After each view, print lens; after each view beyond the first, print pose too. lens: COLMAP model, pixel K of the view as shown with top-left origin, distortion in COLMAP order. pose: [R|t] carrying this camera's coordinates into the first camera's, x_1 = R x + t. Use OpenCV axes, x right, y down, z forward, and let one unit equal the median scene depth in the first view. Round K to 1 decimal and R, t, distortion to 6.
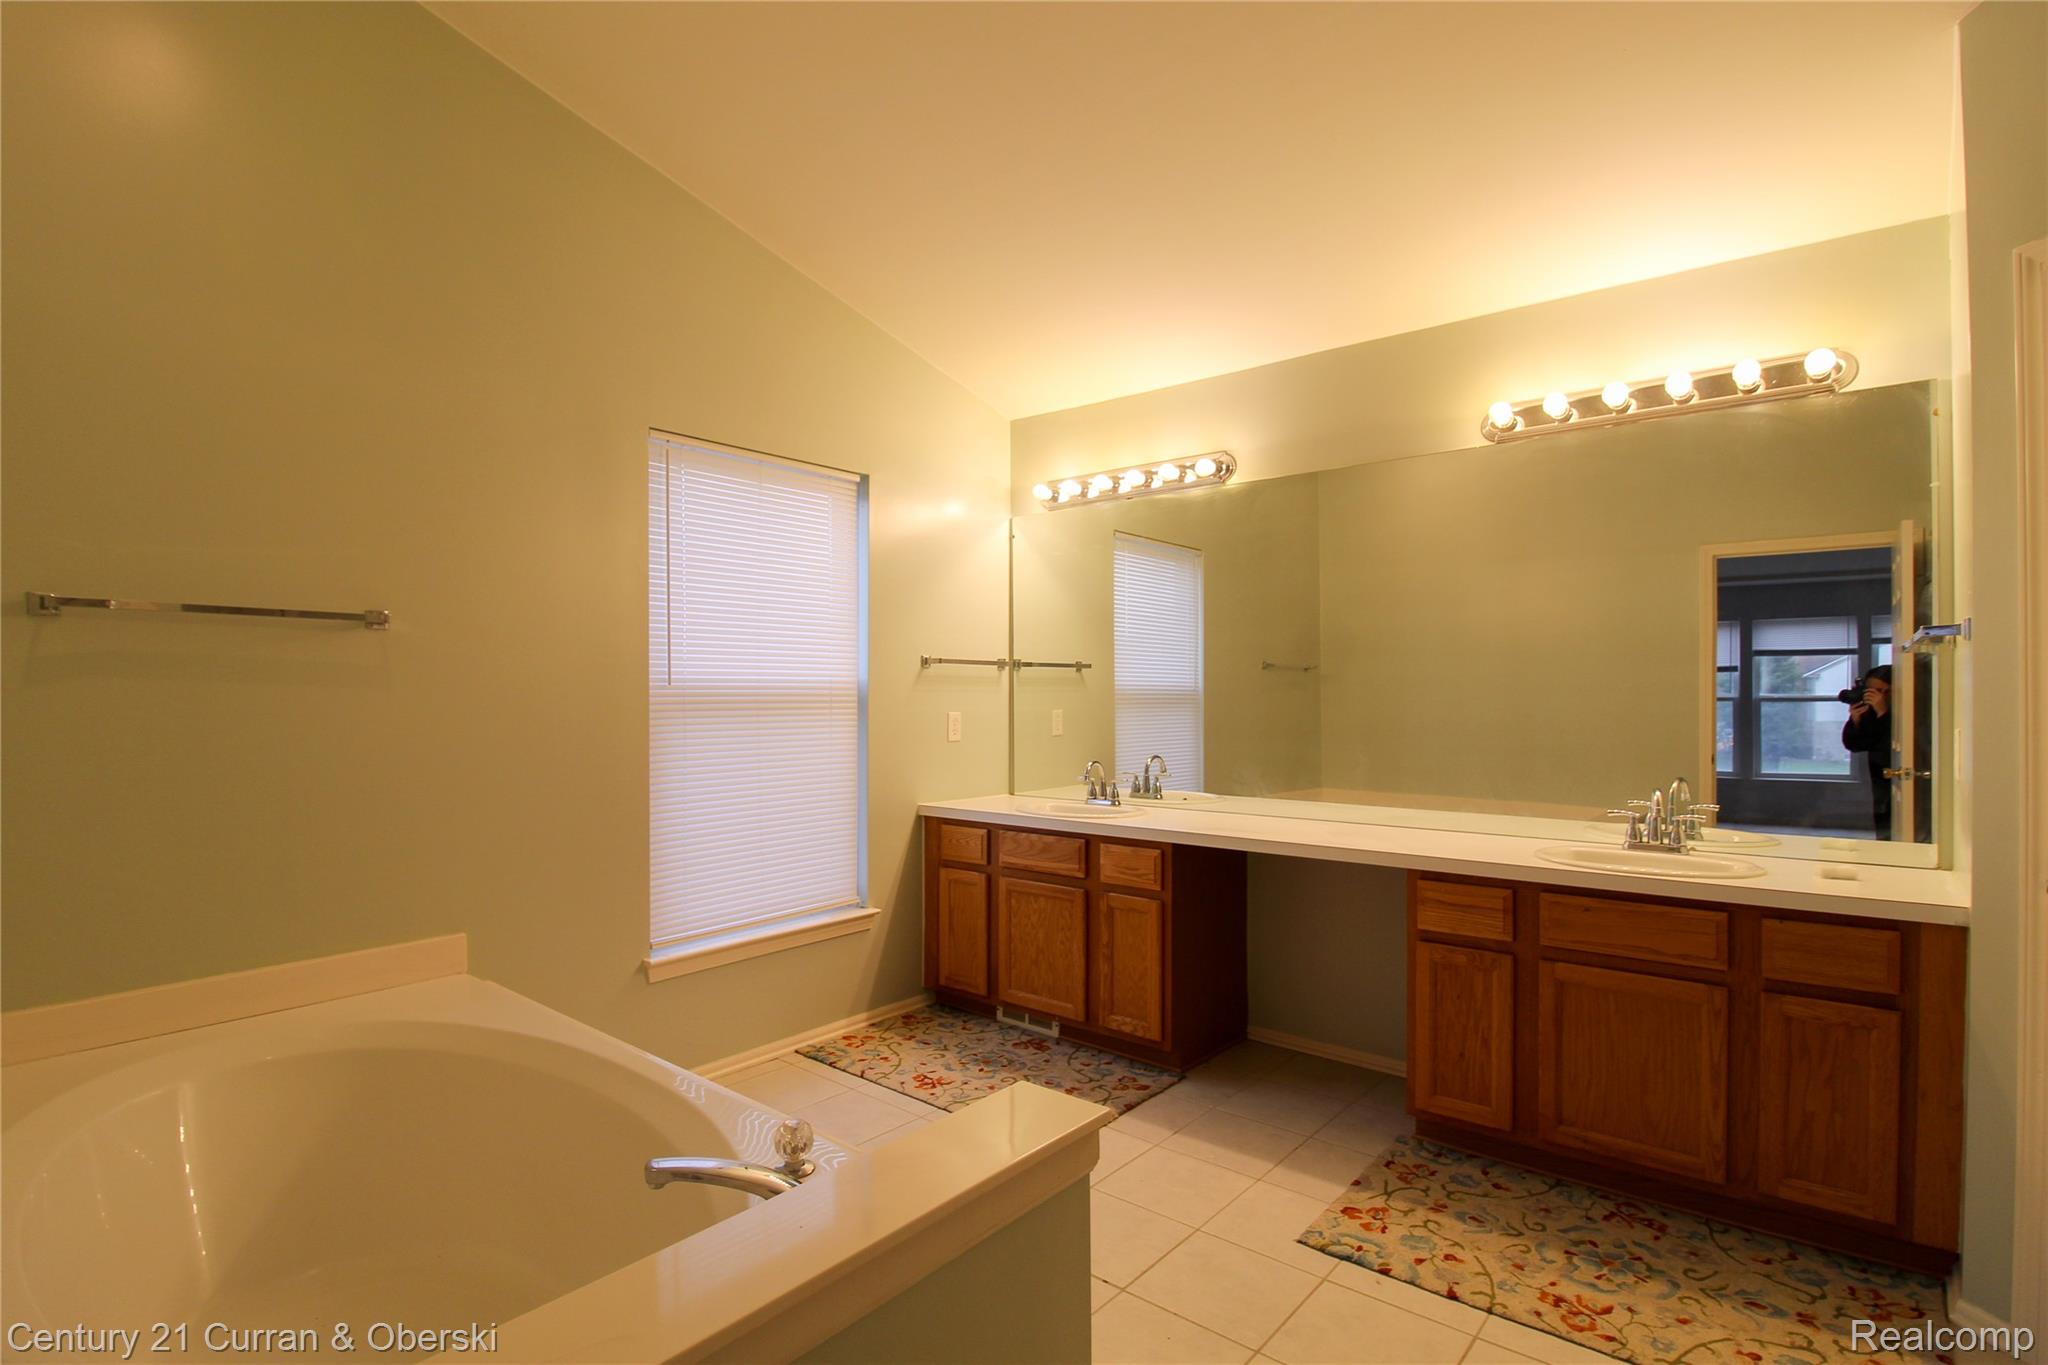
lens RADIAL K [[962.4, 0, 1031.6], [0, 962.4, 691.2], [0, 0, 1]] dist [-0.004843, -0.000765]
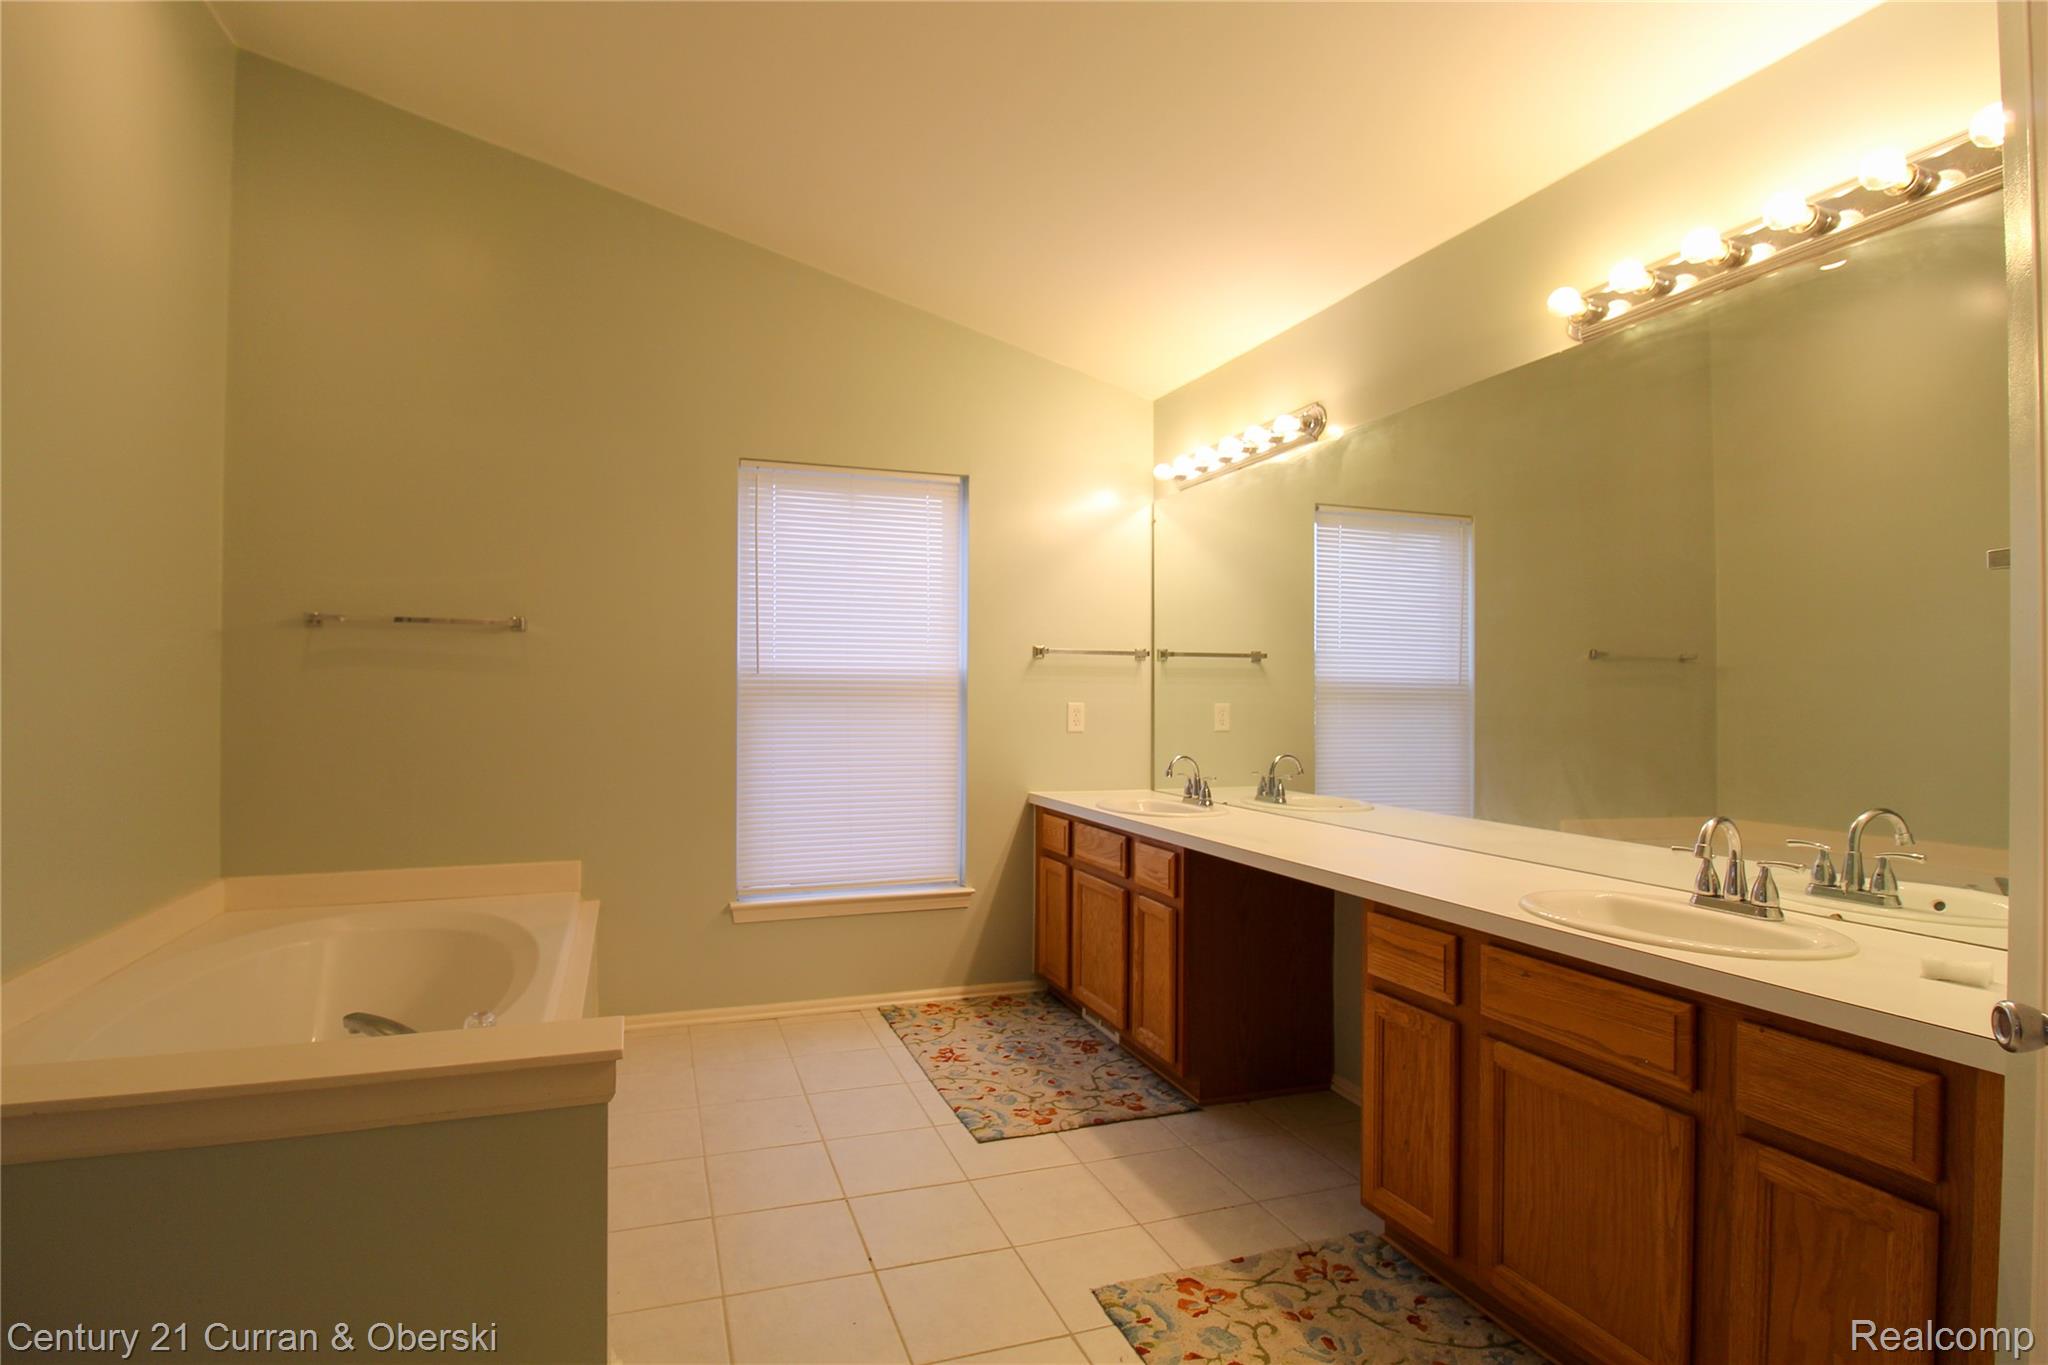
lens RADIAL K [[970.7, 0, 1024.0], [0, 970.7, 682.5], [0, 0, 1]] dist [-0.014539, -0.000561]
pose [[0.855990, -0.000129, -0.516992, 0.470954], [-0.005960, 0.999931, -0.010118, 0.013529], [0.516958, 0.011742, 0.855930, 0.135845]]
